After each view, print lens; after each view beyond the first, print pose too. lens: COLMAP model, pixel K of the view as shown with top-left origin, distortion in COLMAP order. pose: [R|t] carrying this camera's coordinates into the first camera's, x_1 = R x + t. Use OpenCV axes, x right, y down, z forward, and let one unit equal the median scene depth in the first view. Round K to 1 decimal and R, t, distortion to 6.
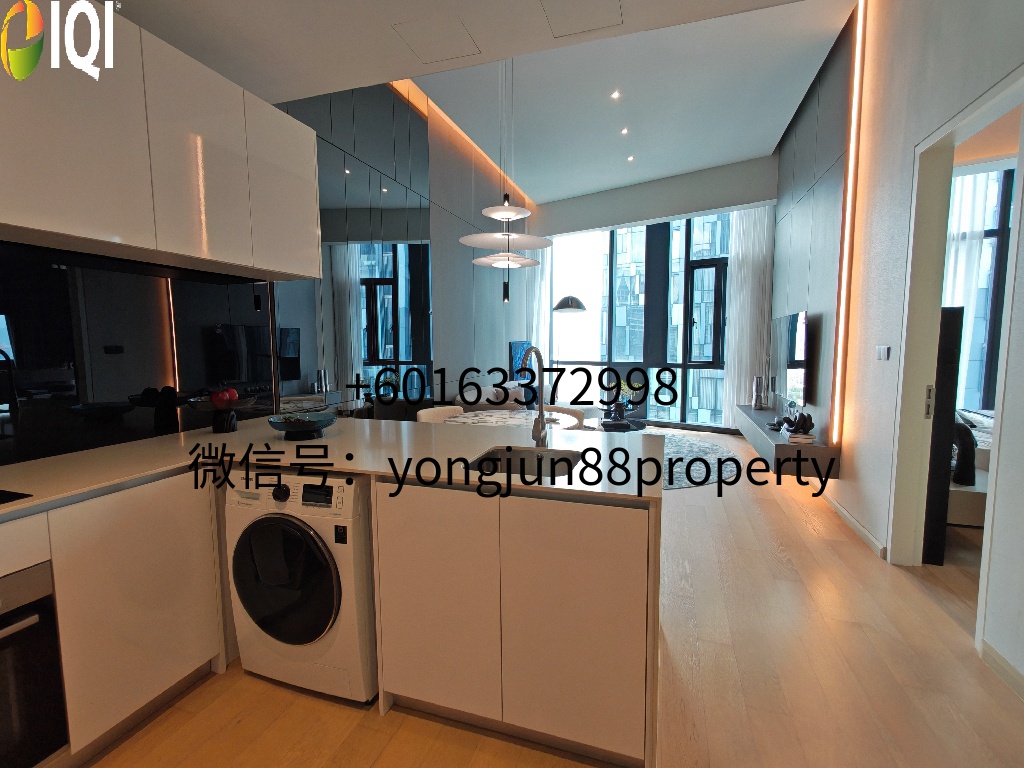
lens RADIAL K [[472.5, 0, 512.0], [0, 472.5, 384.0], [0, 0, 1]] dist [0.002210, 0.000527]
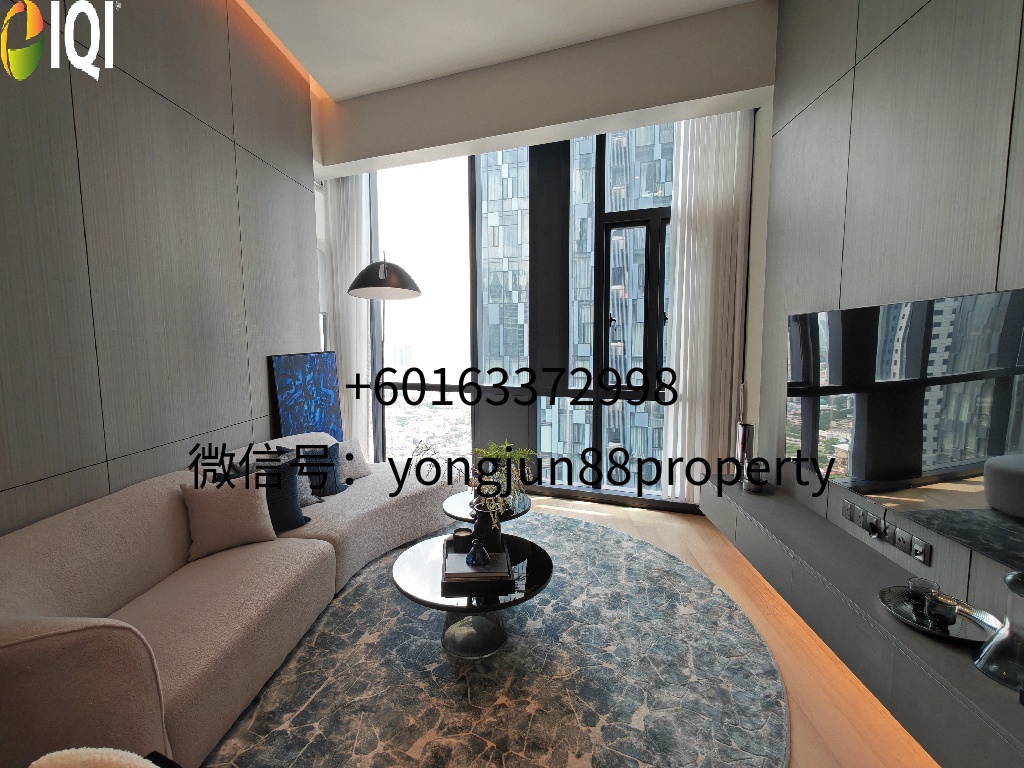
lens RADIAL K [[472.5, 0, 512.0], [0, 472.5, 384.0], [0, 0, 1]] dist [0.002210, 0.000527]
pose [[0.966149, -0.018577, 0.257314, 0.114058], [0.018077, 0.999827, 0.004309, -0.056036], [-0.257350, 0.000488, 0.966318, 0.466759]]
